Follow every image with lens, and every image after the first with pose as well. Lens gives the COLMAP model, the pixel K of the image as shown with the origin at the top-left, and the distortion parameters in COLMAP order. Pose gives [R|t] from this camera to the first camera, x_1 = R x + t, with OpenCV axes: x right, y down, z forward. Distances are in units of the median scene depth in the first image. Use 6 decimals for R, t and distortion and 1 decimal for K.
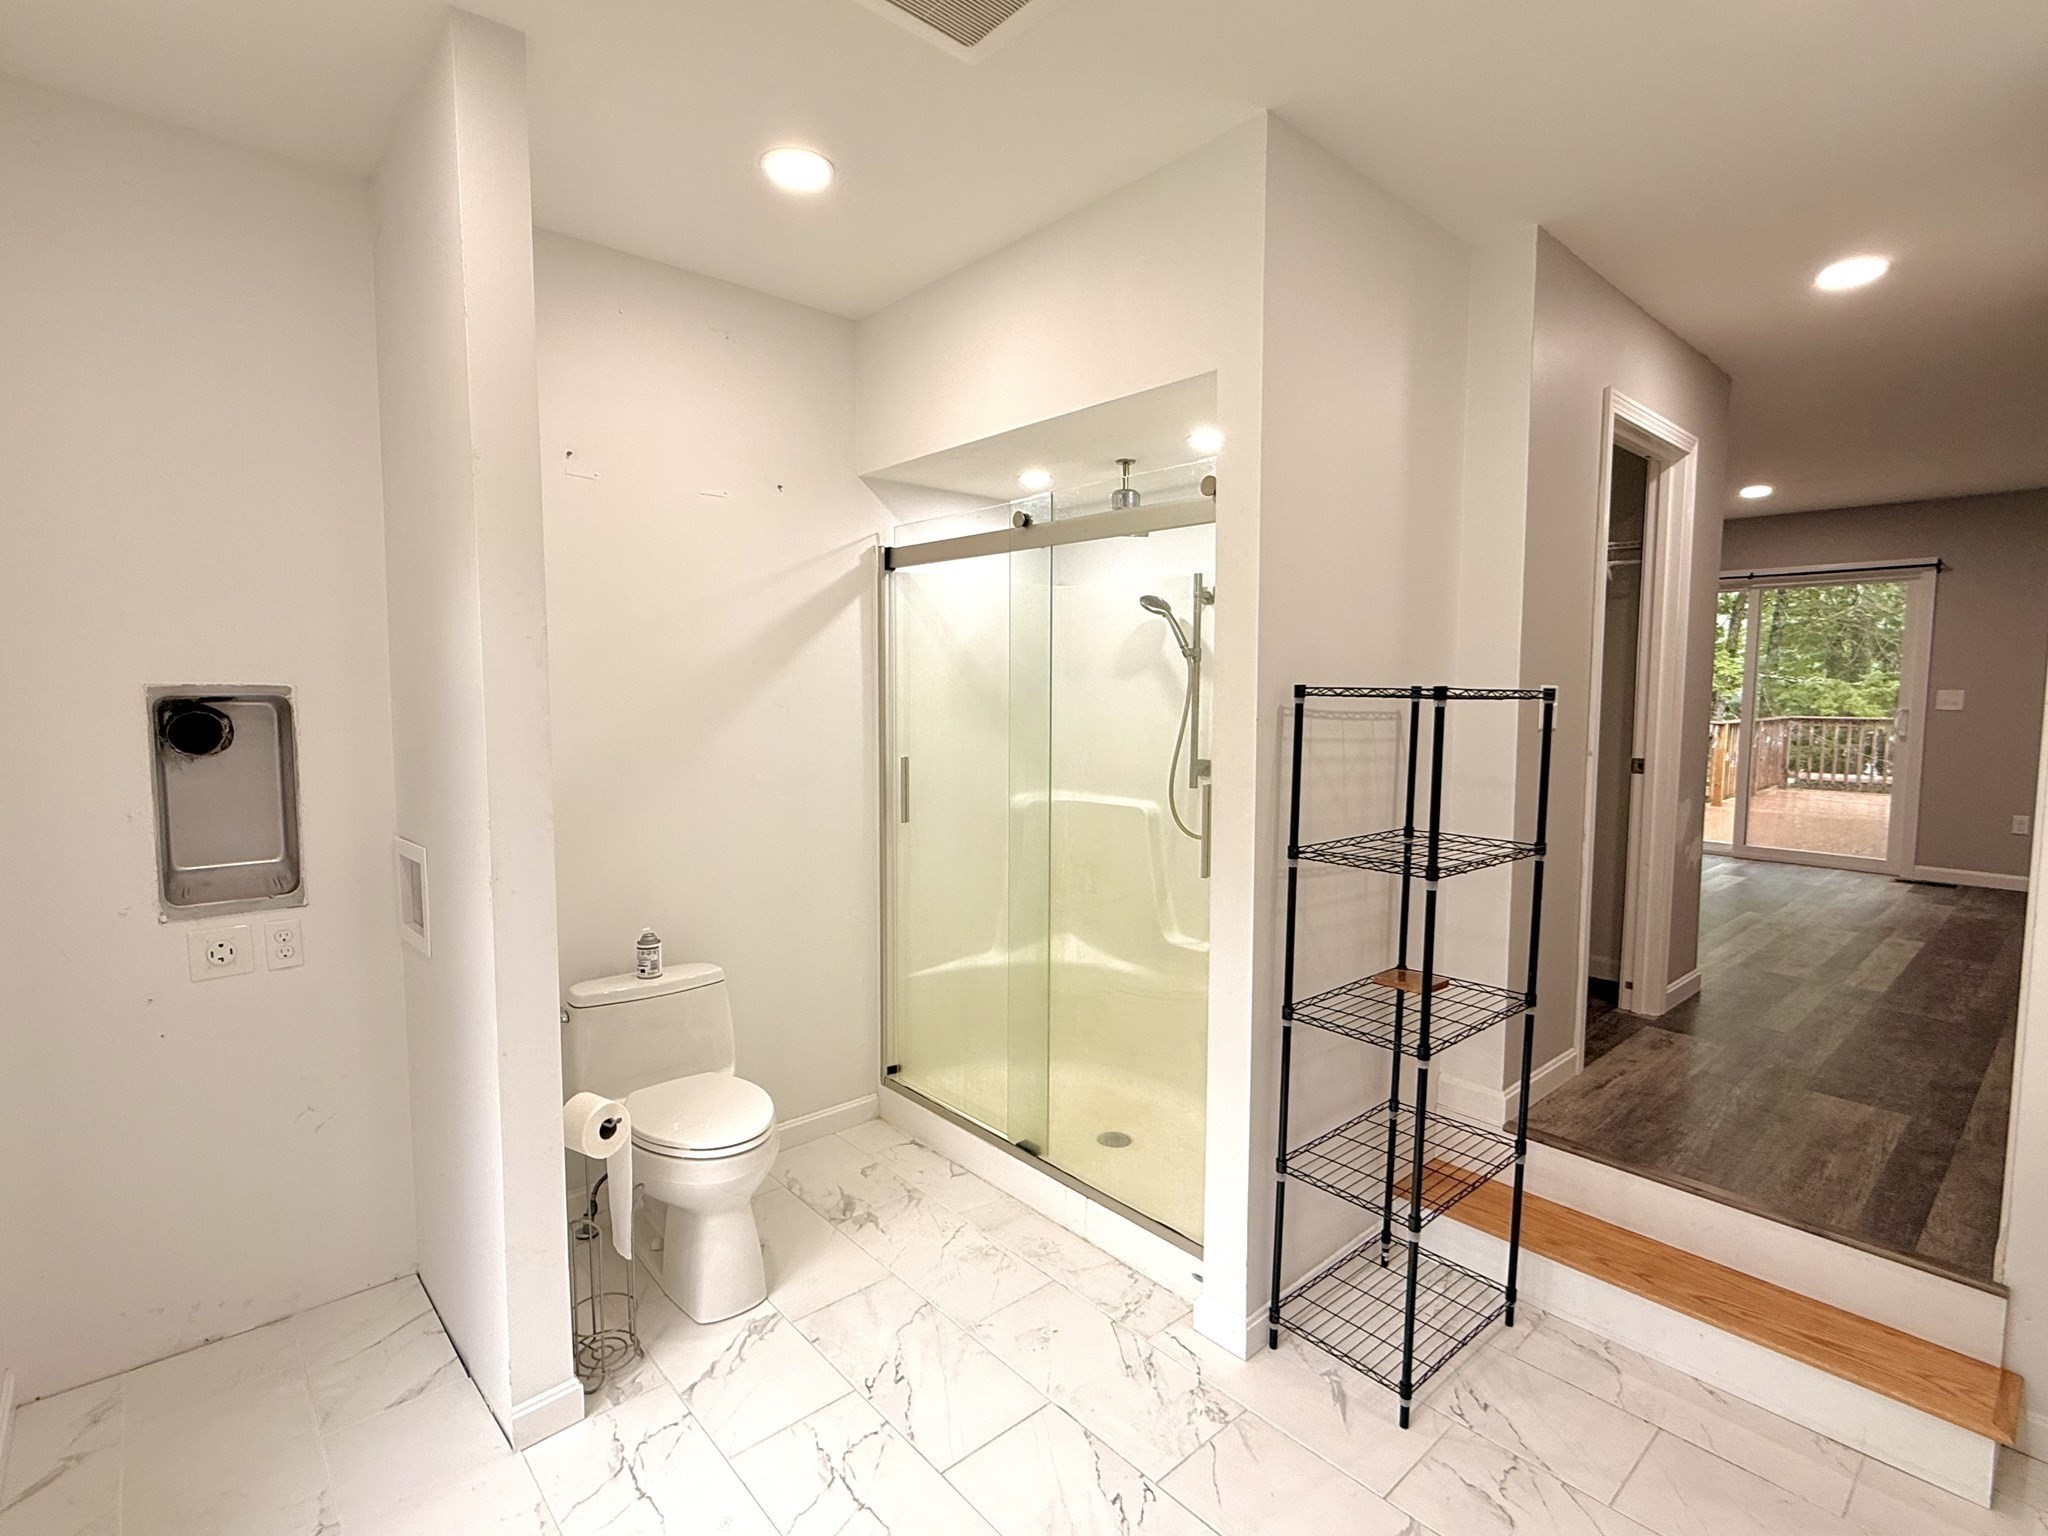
lens RADIAL K [[985.8, 0, 1022.4], [0, 985.8, 767.6], [0, 0, 1]] dist [-0.001926, 0.000505]
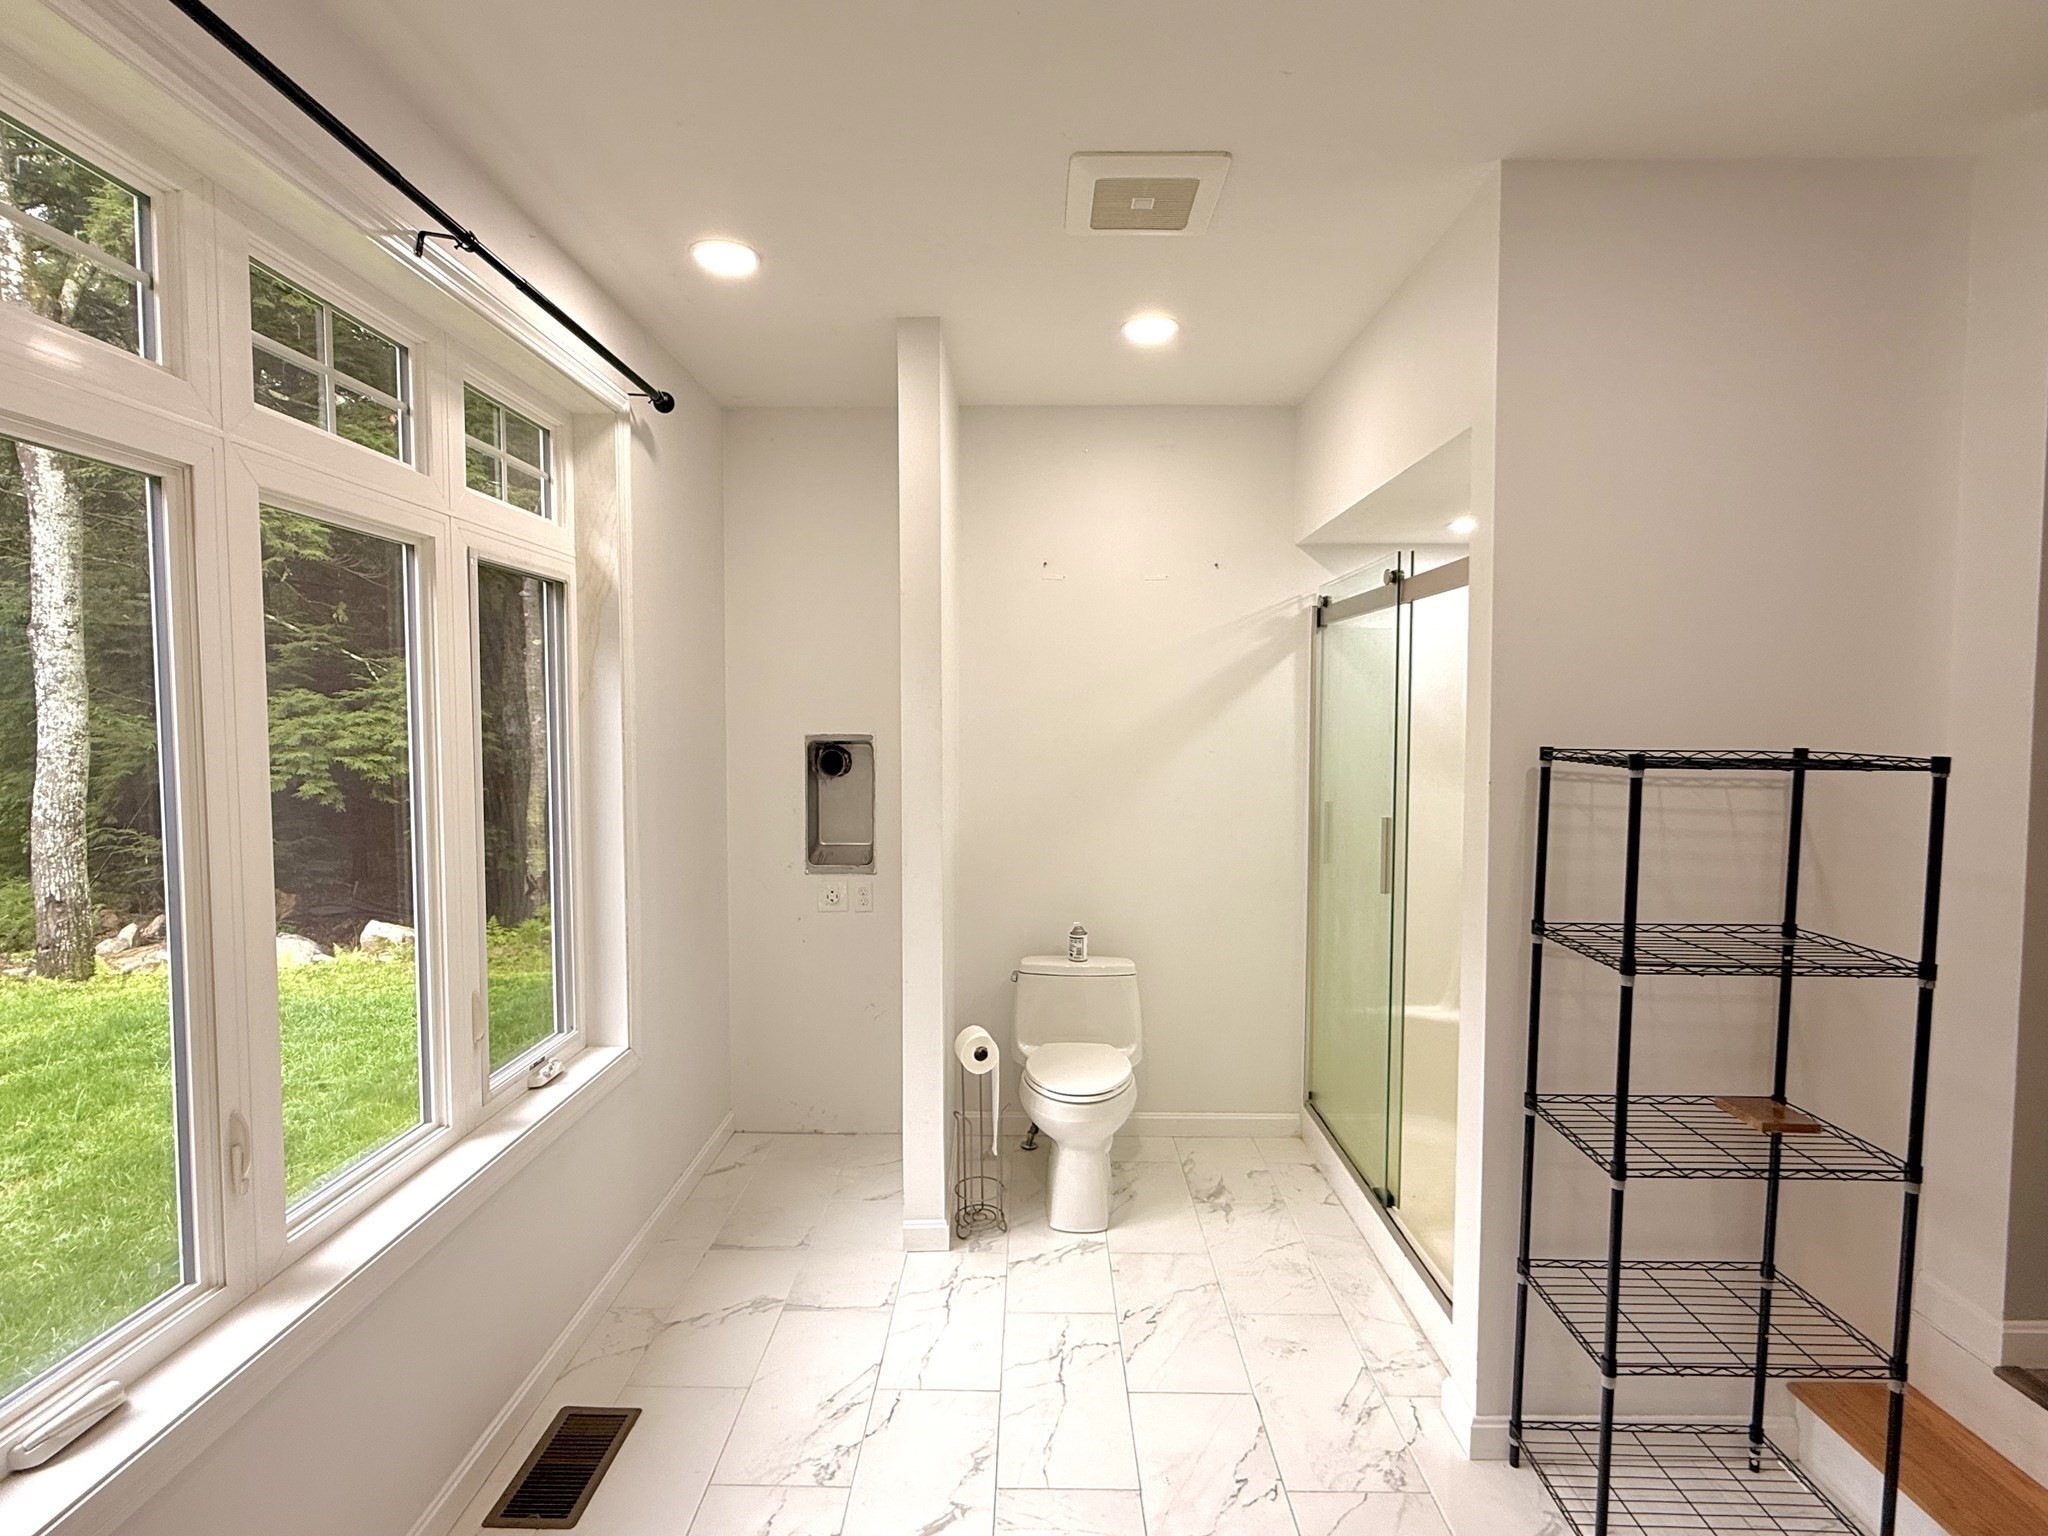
lens RADIAL K [[985.8, 0, 1025.9], [0, 985.8, 769.5], [0, 0, 1]] dist [-0.001926, 0.000505]
pose [[0.741434, 0.034807, -0.670122, 0.509984], [-0.054907, 0.998452, -0.008889, -0.026015], [0.668775, 0.043385, 0.742198, -0.014490]]
